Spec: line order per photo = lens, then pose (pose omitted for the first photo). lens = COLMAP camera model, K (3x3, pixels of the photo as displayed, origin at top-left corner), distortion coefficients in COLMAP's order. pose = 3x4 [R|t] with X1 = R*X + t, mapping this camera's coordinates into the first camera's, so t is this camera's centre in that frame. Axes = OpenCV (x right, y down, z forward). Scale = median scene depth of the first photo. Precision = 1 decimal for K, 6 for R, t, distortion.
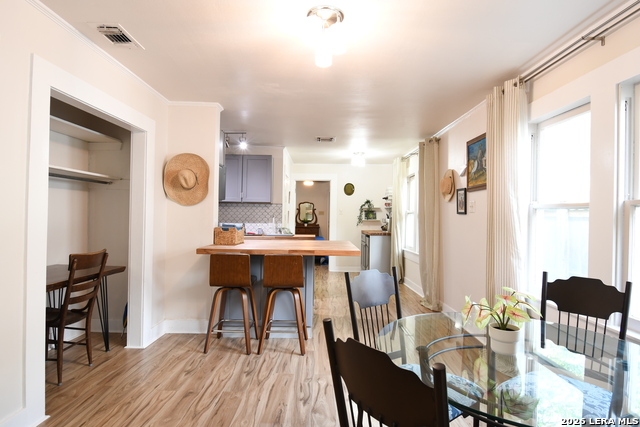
lens RADIAL K [[347.3, 0, 320.0], [0, 347.3, 213.5], [0, 0, 1]] dist [0.000564, 0.000087]
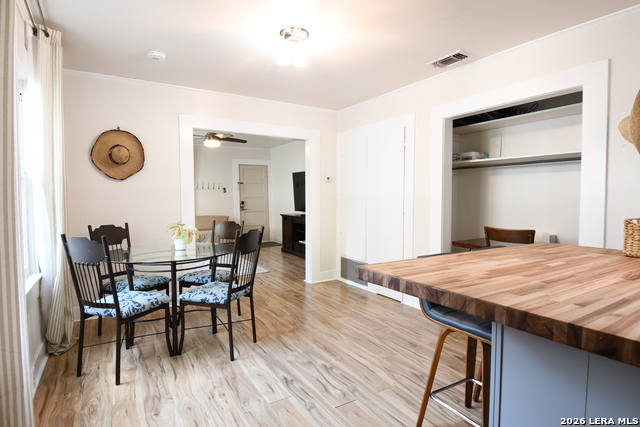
lens RADIAL K [[339.9, 0, 321.5], [0, 339.9, 211.8], [0, 0, 1]] dist [0.001761, 0.000469]
pose [[-0.838849, 0.001072, -0.544362, 0.345238], [-0.015901, 0.999523, 0.026472, 0.028067], [0.544131, 0.030862, -0.838432, 1.200762]]
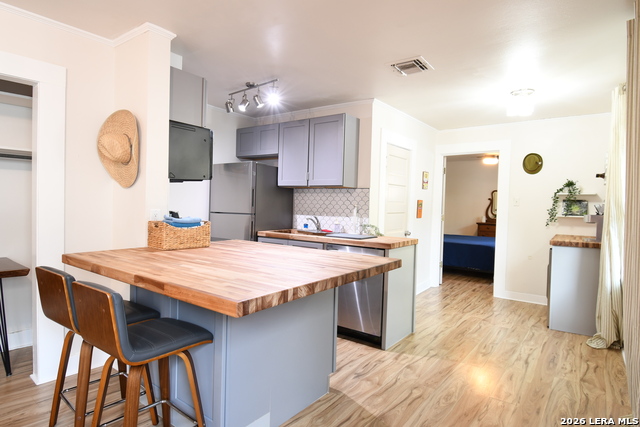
lens RADIAL K [[353.0, 0, 320.0], [0, 353.0, 213.5], [0, 0, 1]] dist [0.003441, 0.000341]
pose [[0.800885, 0.020474, -0.598468, 0.353843], [-0.008956, 0.999713, 0.022216, 0.010503], [0.598751, -0.012432, 0.800839, 0.688391]]
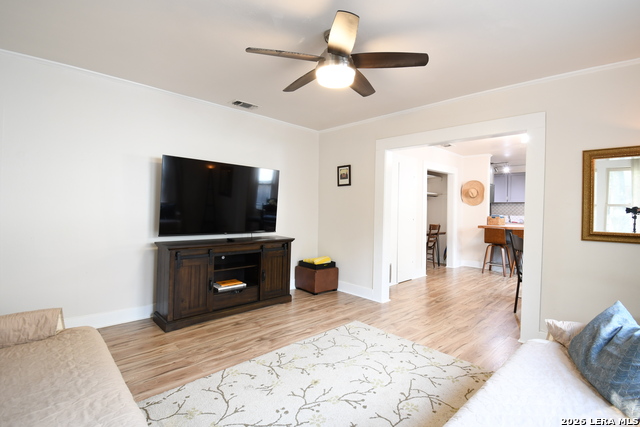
lens RADIAL K [[305.5, 0, 319.5], [0, 305.5, 205.6], [0, 0, 1]] dist [-0.001845, -0.000207]
pose [[0.690336, -0.007931, -0.723446, 0.302967], [-0.001990, 0.999915, -0.012861, 0.001326], [0.723486, 0.010318, 0.690262, -0.919569]]
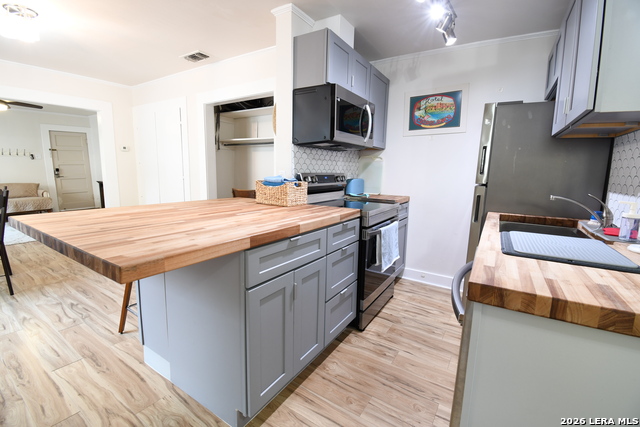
lens RADIAL K [[280.6, 0, 321.0], [0, 280.6, 210.9], [0, 0, 1]] dist [0.001055, -0.012489]
pose [[-0.532668, 0.089715, -0.841556, 0.196092], [-0.027579, 0.991997, 0.123209, 0.030333], [0.845875, 0.088838, -0.525931, 1.489417]]
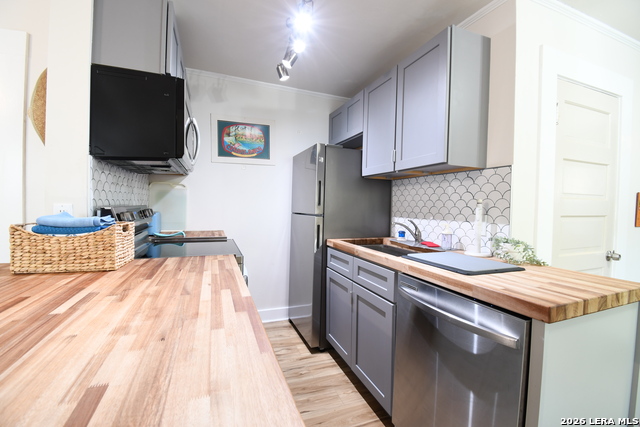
lens RADIAL K [[280.6, 0, 321.0], [0, 280.6, 210.9], [0, 0, 1]] dist [0.001055, -0.012489]
pose [[0.358094, 0.008759, -0.933644, 0.118681], [-0.008365, 0.999946, 0.006172, 0.025153], [0.933648, 0.005600, 0.358148, 1.229828]]
